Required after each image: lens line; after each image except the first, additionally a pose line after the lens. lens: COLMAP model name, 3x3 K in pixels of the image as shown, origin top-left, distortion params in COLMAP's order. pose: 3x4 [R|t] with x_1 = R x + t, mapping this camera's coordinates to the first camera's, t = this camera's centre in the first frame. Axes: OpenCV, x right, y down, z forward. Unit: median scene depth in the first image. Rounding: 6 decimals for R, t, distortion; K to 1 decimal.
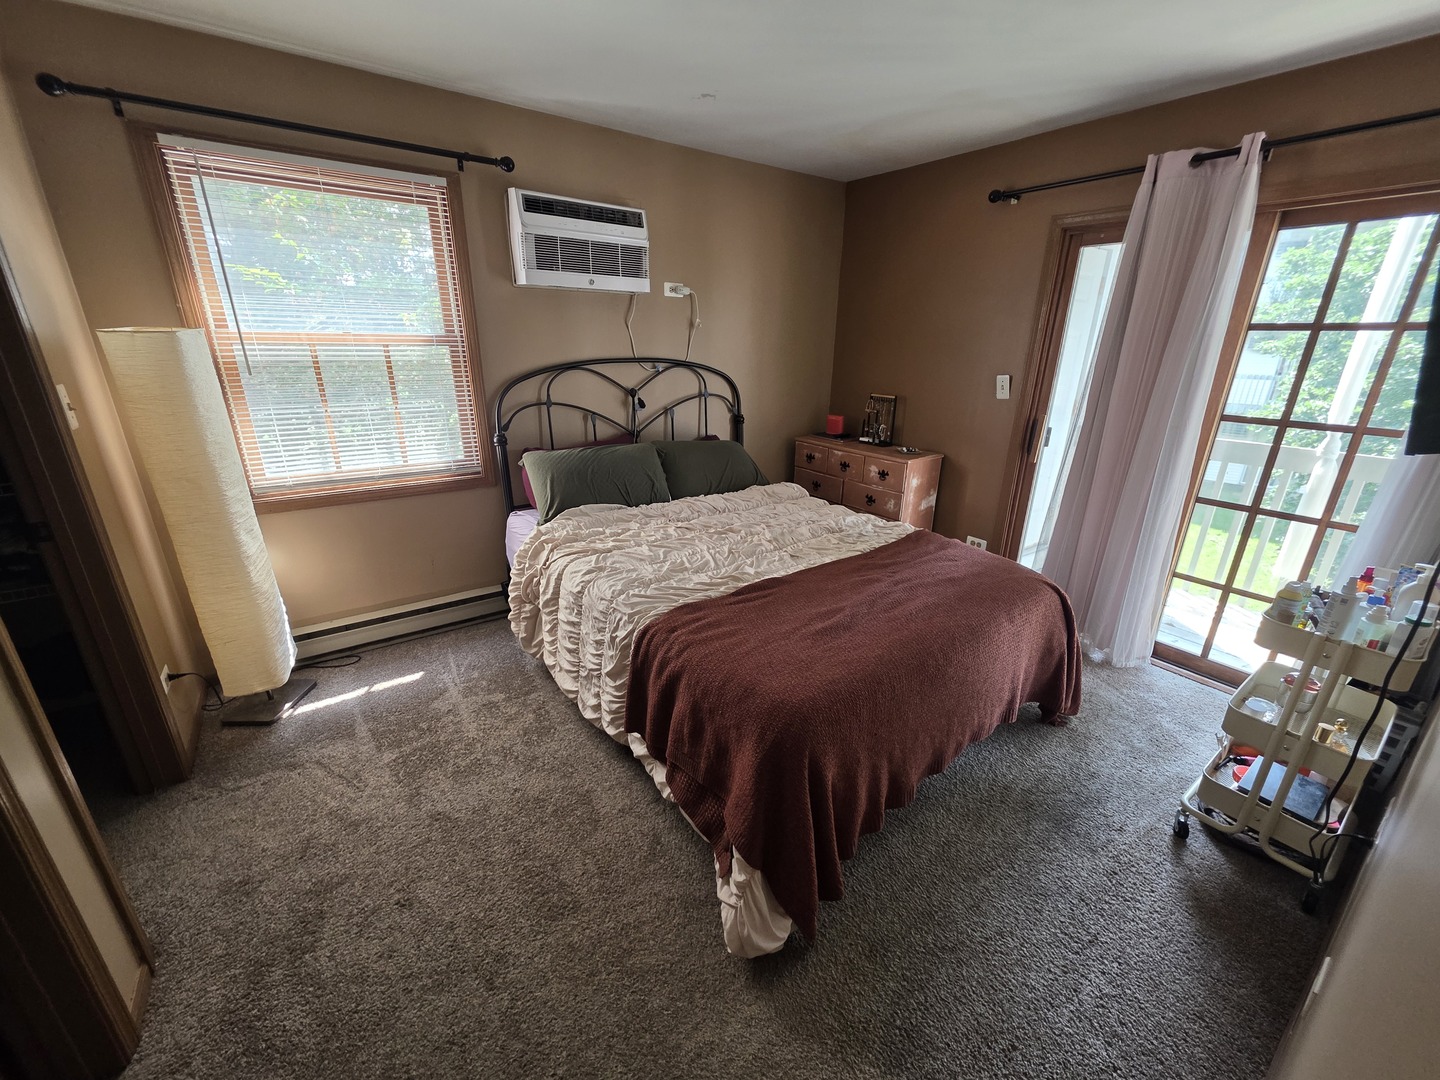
lens RADIAL K [[574.2, 0, 723.3], [0, 574.2, 543.1], [0, 0, 1]] dist [0.000405, -0.000007]
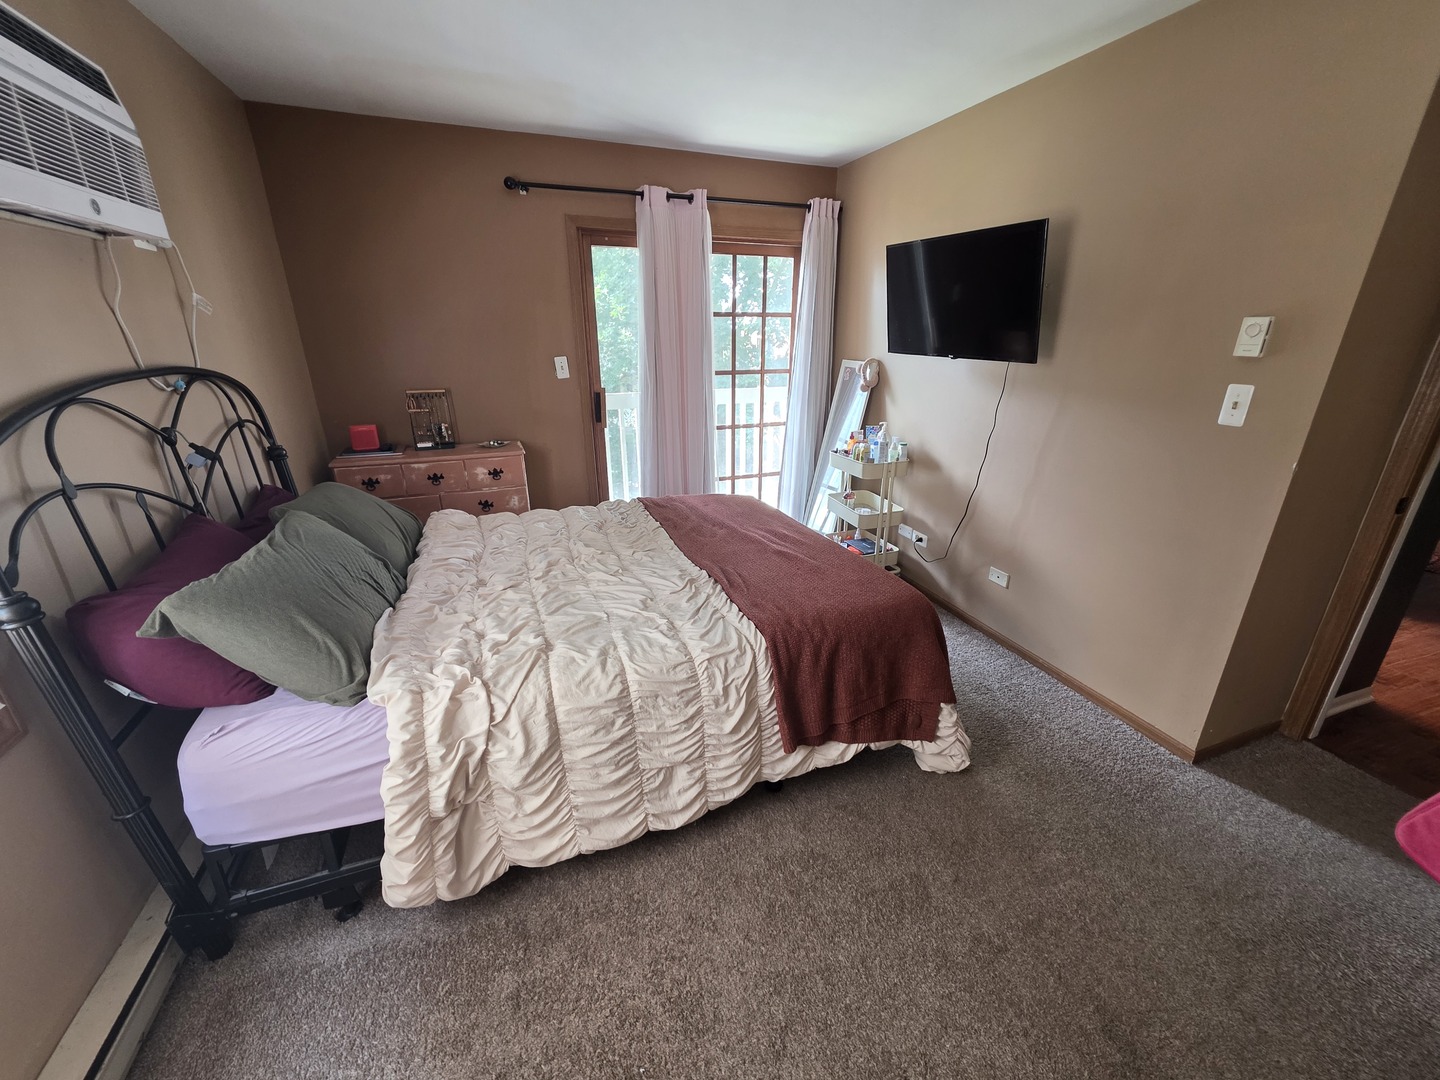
lens RADIAL K [[574.2, 0, 723.3], [0, 574.2, 543.1], [0, 0, 1]] dist [0.000405, -0.000007]
pose [[0.272591, -0.353047, 0.895015, -0.570611], [0.328972, 0.908377, 0.258125, -0.160249], [-0.904141, 0.224073, 0.363758, 0.428527]]
